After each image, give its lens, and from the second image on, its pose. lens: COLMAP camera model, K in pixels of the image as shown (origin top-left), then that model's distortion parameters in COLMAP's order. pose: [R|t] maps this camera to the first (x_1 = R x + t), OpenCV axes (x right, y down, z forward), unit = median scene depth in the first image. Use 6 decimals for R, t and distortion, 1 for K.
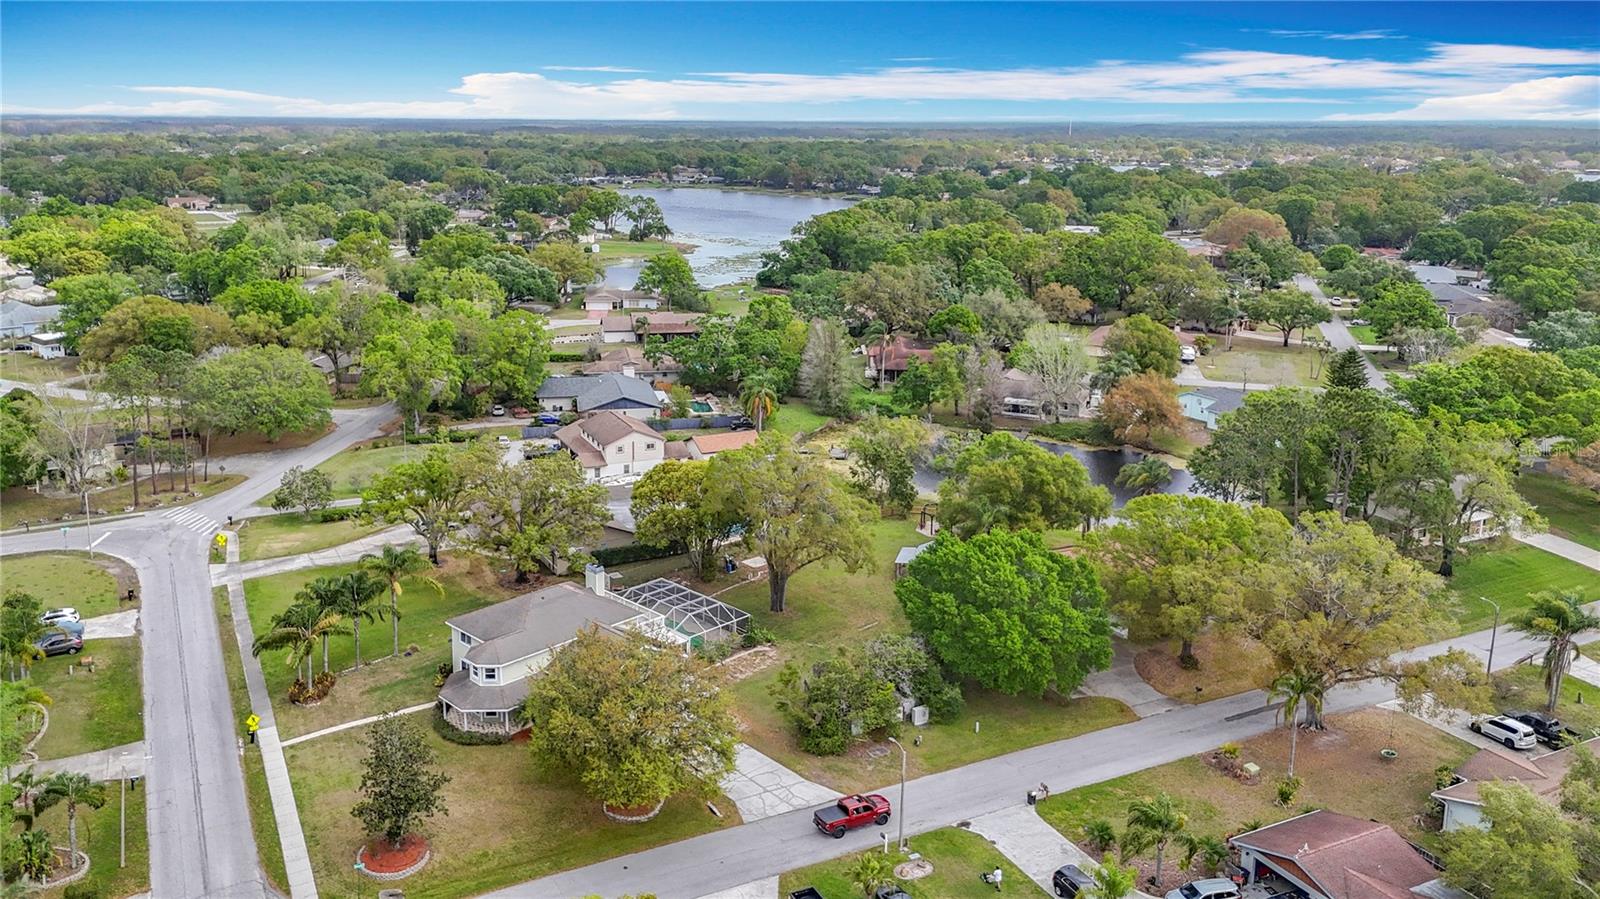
lens RADIAL K [[1165.9, 0, 732.7], [0, 1165.9, 448.8], [0, 0, 1]] dist [0.135817, -0.232982]
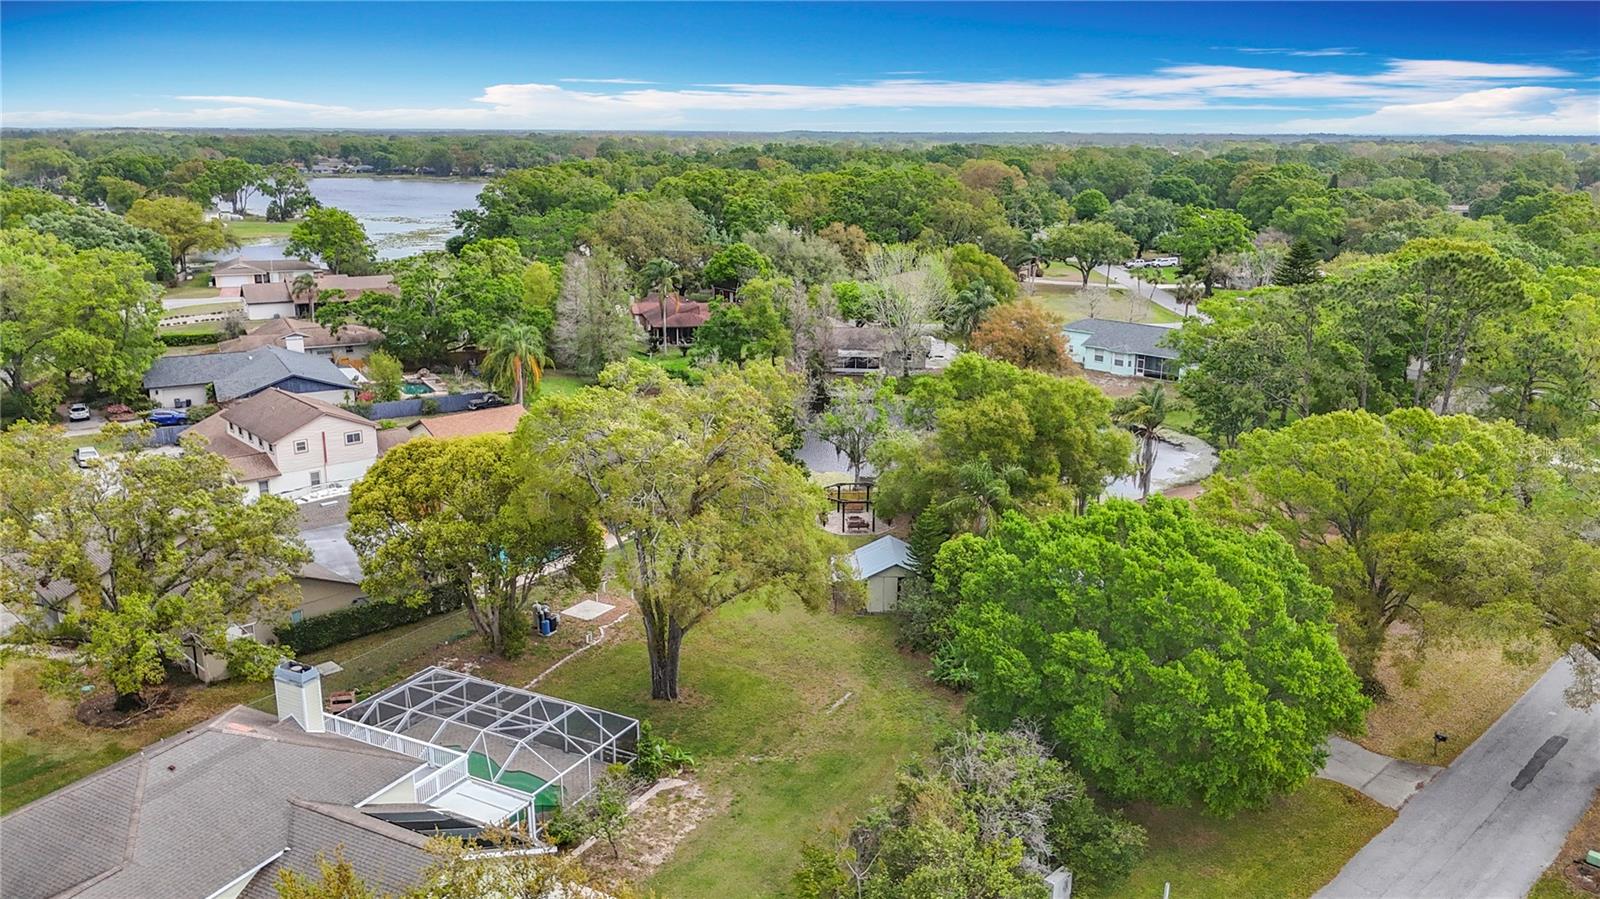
lens RADIAL K [[1207.8, 0, 792.0], [0, 1207.8, 441.8], [0, 0, 1]] dist [0.030639, -0.055340]
pose [[0.947852, -0.079049, 0.308752, -0.063132], [0.084268, 0.996437, -0.003584, 0.026888], [-0.307369, 0.029415, 0.951136, 0.420462]]
